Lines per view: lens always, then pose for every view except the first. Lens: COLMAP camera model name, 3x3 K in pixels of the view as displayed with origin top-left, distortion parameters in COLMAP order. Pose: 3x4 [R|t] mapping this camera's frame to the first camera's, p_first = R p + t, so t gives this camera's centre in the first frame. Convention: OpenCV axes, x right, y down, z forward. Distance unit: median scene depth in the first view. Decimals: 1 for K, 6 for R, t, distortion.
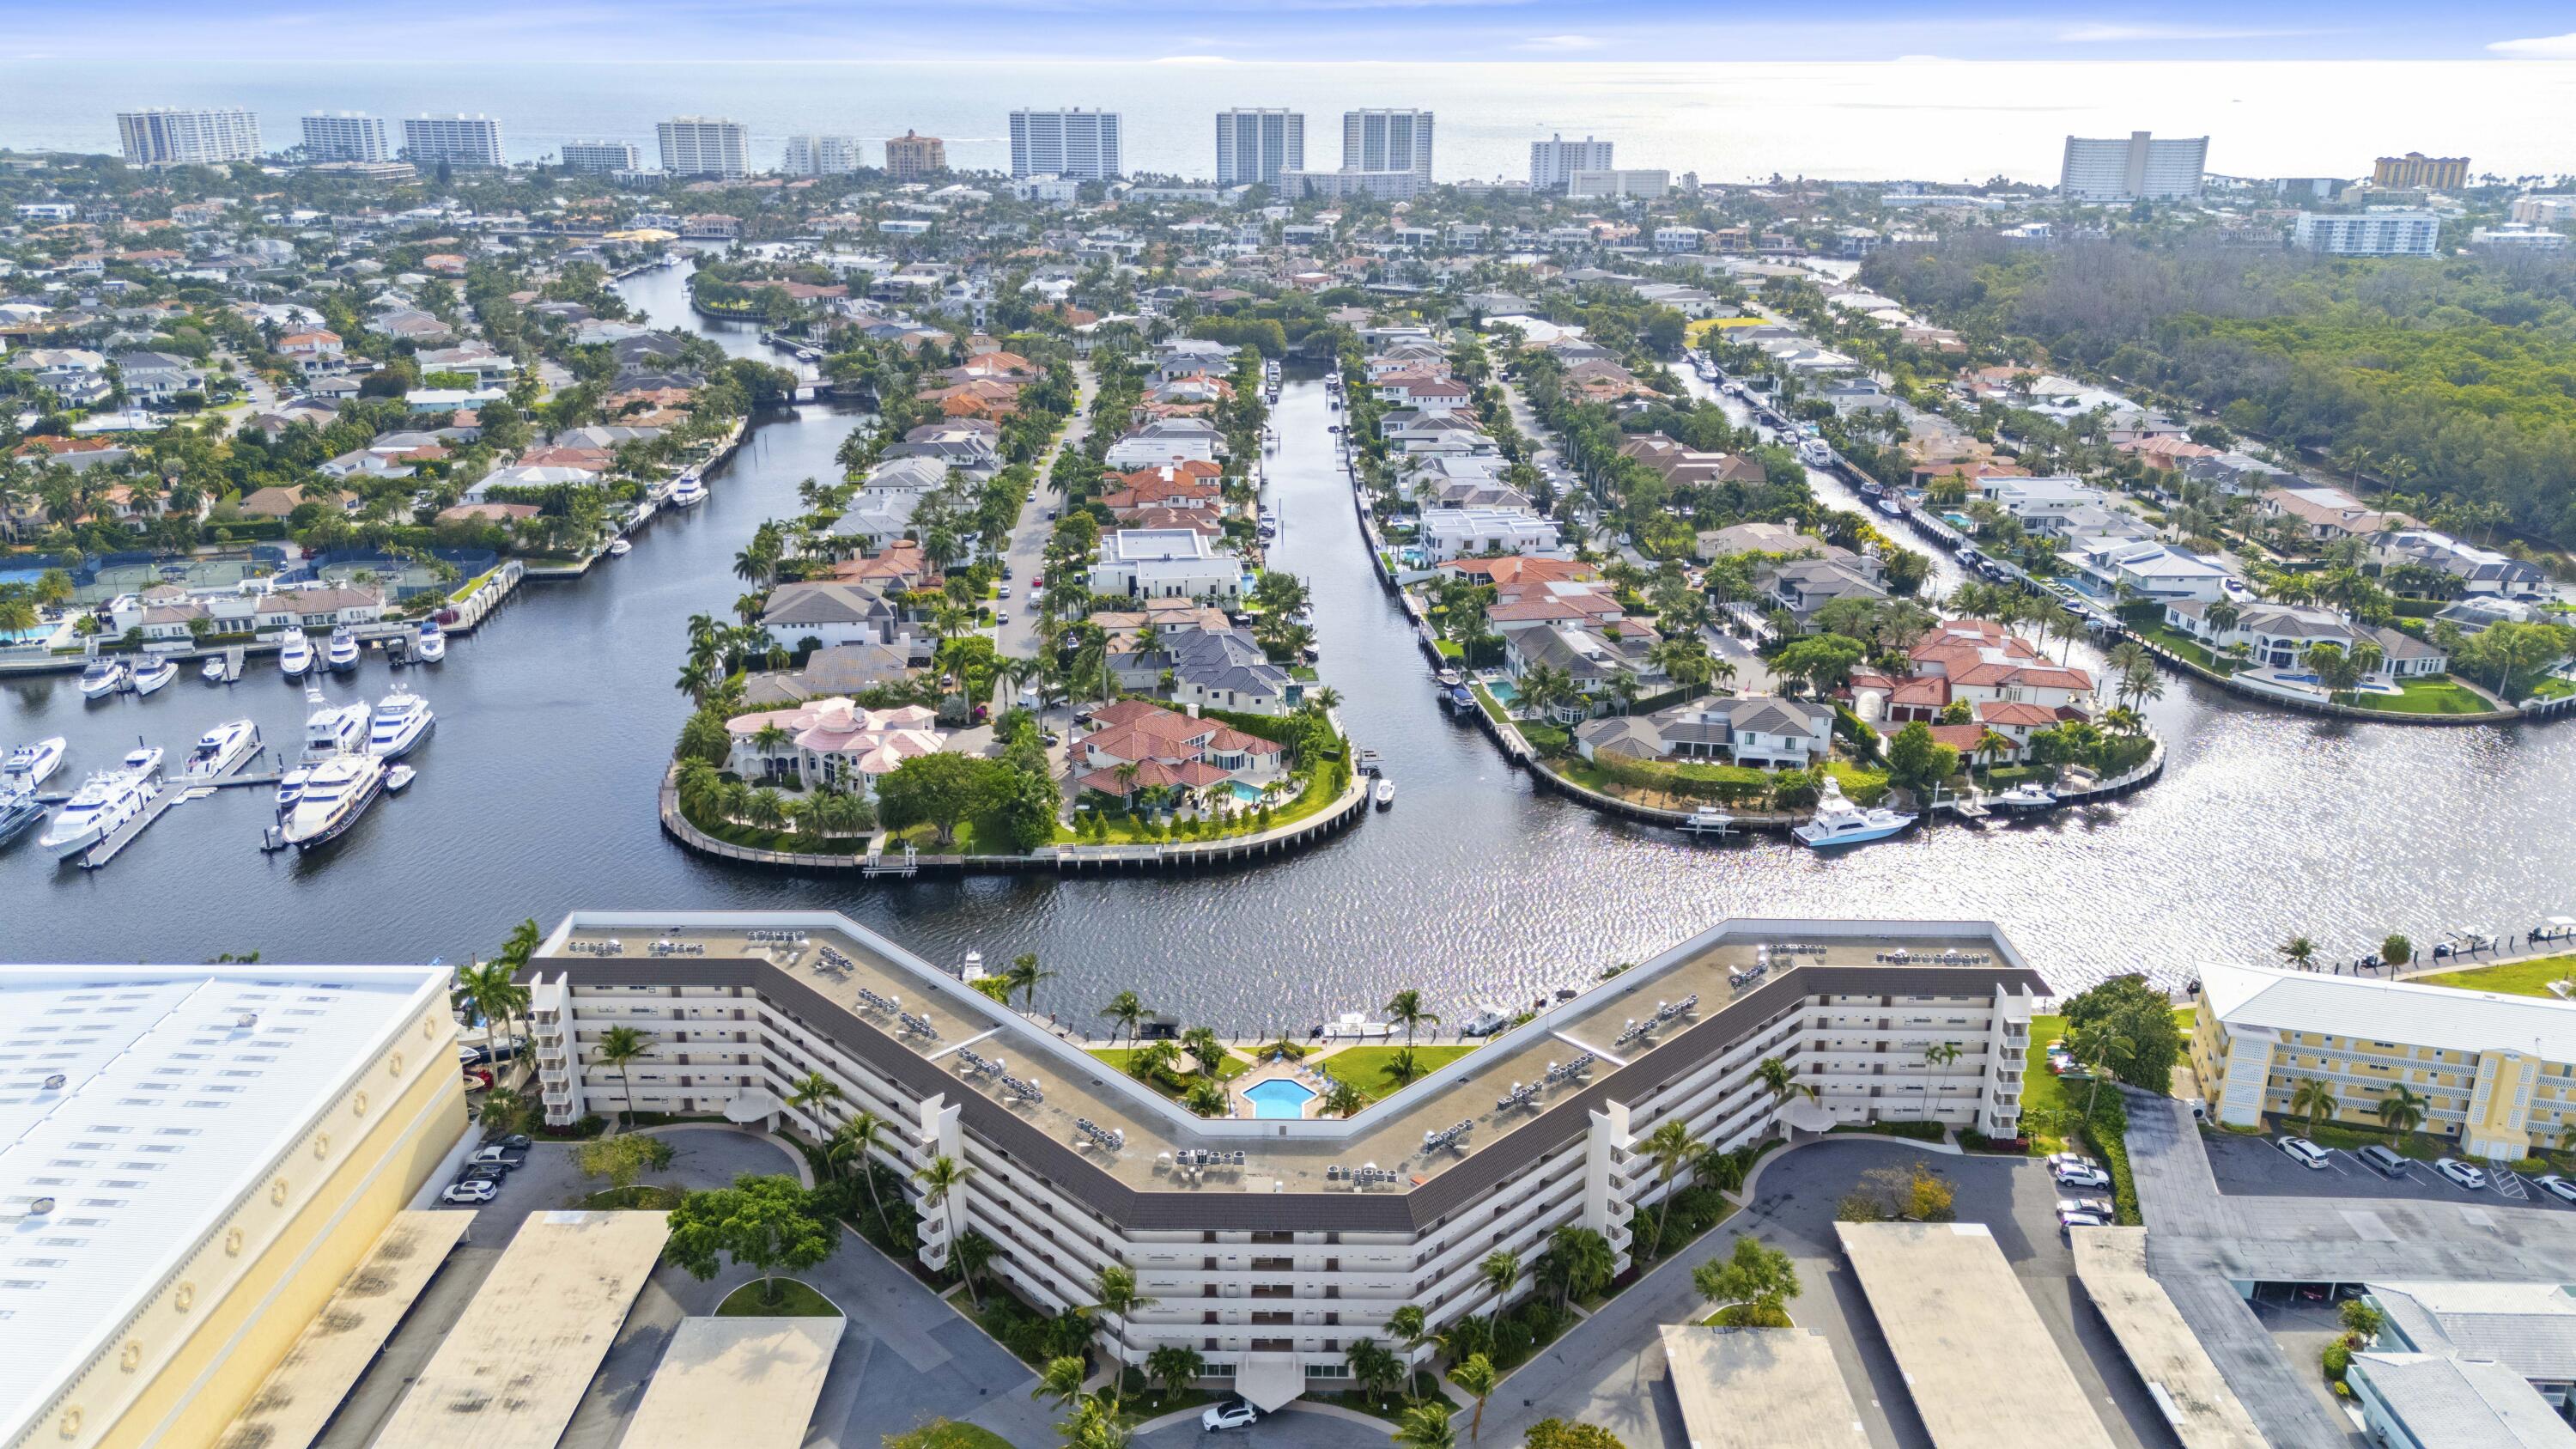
lens RADIAL K [[1874.3, 0, 1297.9], [0, 1874.3, 676.8], [0, 0, 1]] dist [0.086885, -0.092213]
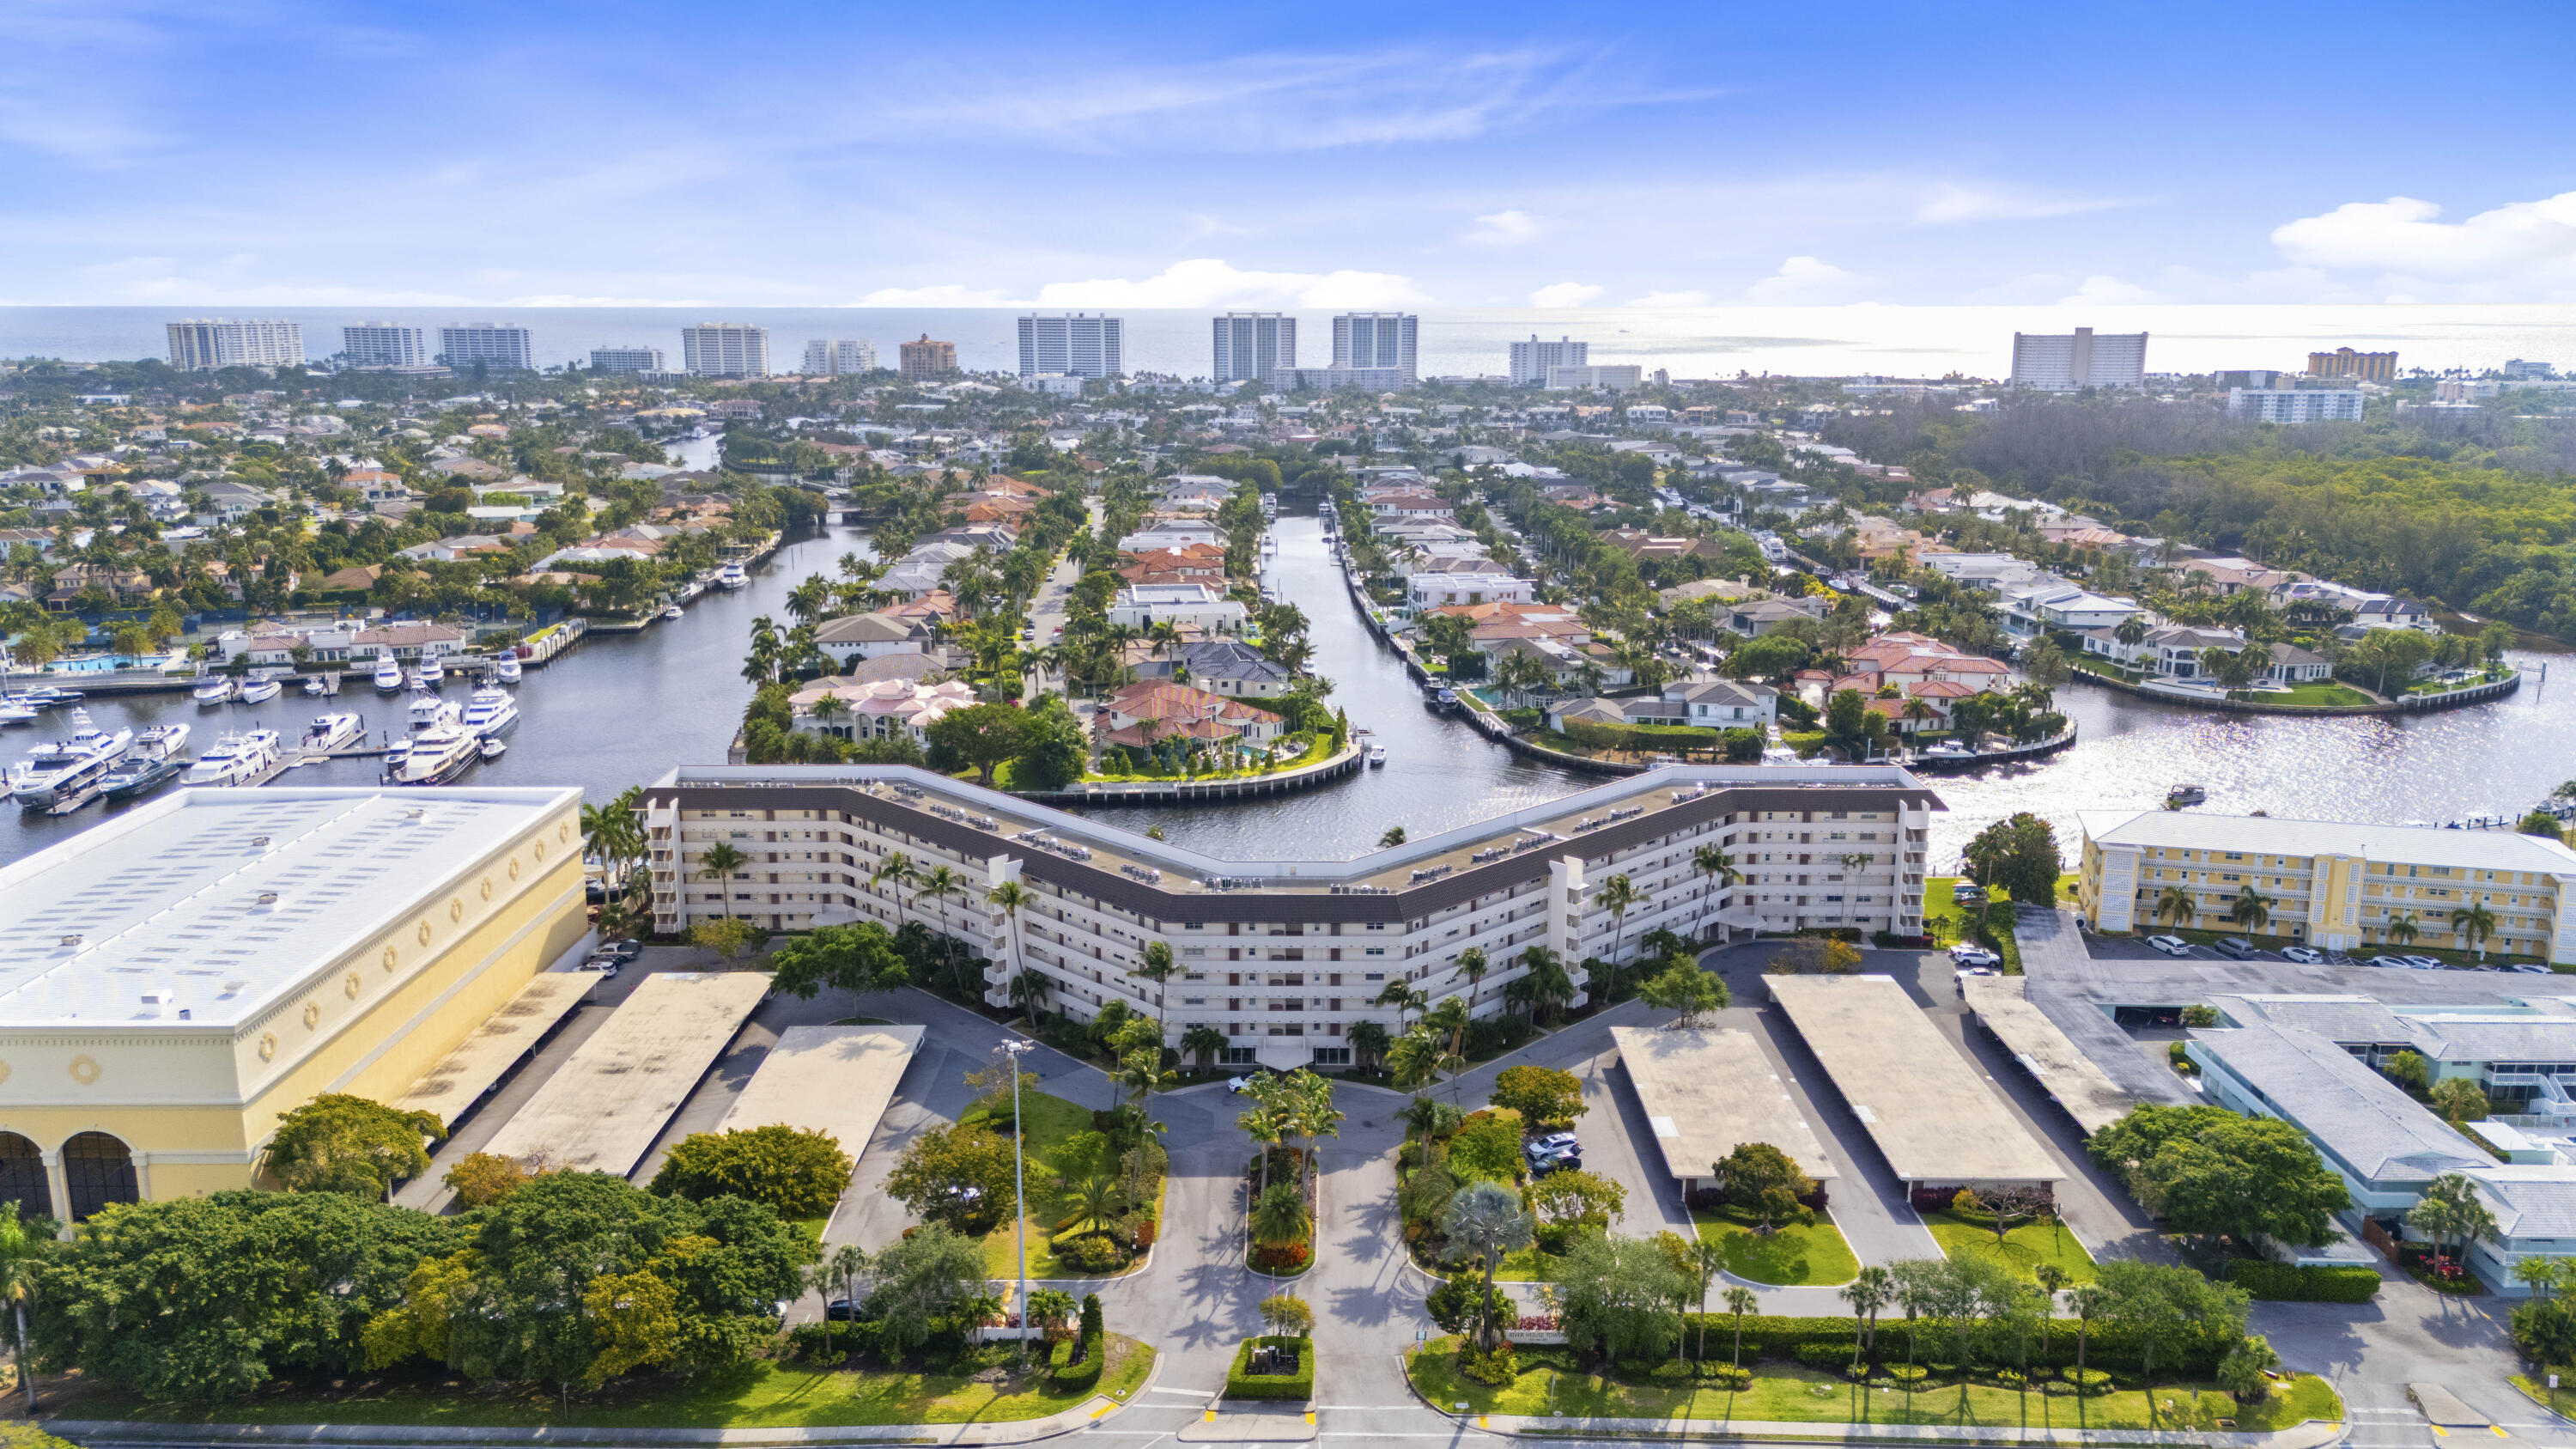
lens RADIAL K [[1874.3, 0, 1297.9], [0, 1874.3, 676.8], [0, 0, 1]] dist [0.086885, -0.092213]
pose [[0.999984, -0.003336, 0.004534, -0.004652], [0.003866, 0.992467, -0.122451, 0.121791], [-0.004091, 0.122467, 0.992464, -0.090563]]
